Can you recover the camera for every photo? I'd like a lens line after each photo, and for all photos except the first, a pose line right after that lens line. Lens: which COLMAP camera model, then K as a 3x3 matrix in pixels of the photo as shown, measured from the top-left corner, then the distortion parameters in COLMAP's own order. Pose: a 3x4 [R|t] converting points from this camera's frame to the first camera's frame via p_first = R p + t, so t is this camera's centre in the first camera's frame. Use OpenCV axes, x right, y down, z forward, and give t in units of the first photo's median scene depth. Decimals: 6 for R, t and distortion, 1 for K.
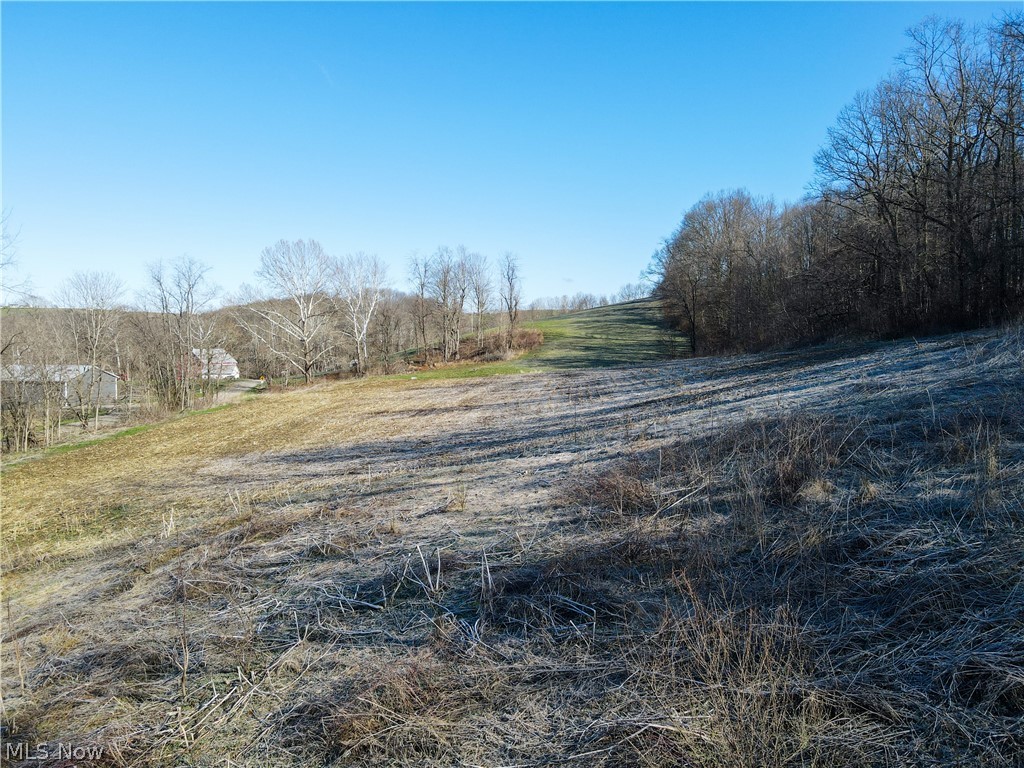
lens RADIAL K [[741.0, 0, 508.0], [0, 741.0, 386.9], [0, 0, 1]] dist [0.003694, 0.005527]
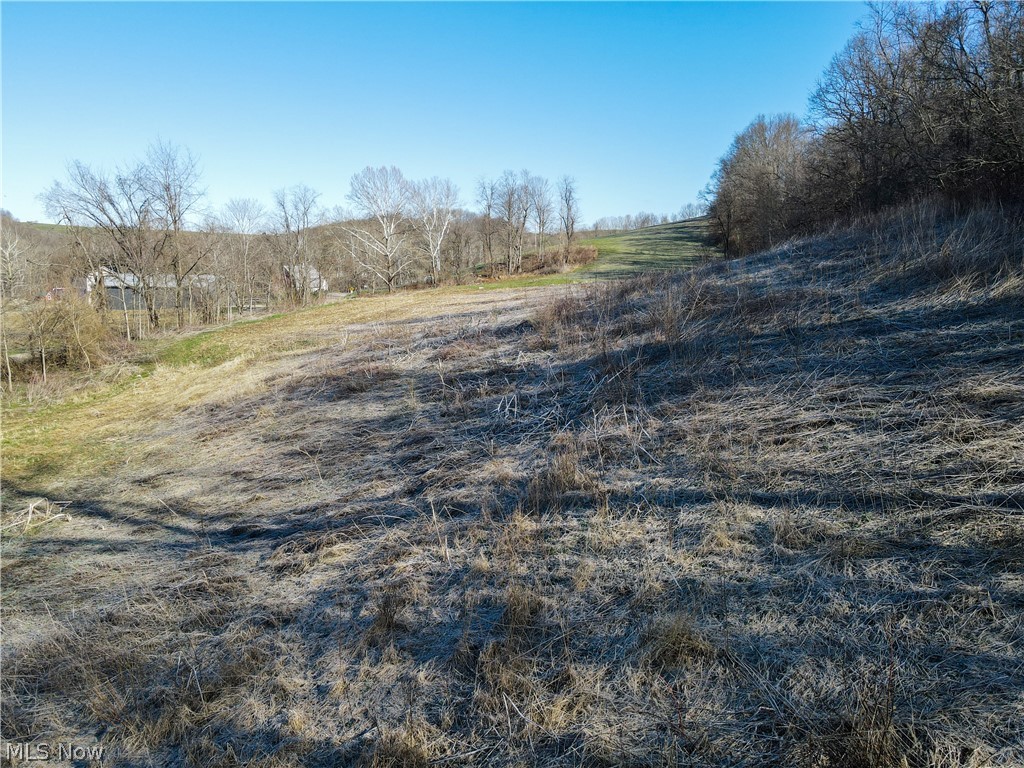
lens RADIAL K [[741.0, 0, 513.5], [0, 741.0, 378.5], [0, 0, 1]] dist [0.003694, 0.005527]
pose [[0.996180, 0.015039, -0.086019, 0.021015], [-0.006885, 0.995519, 0.094316, 0.016159], [0.087052, -0.093363, 0.991819, -0.132533]]
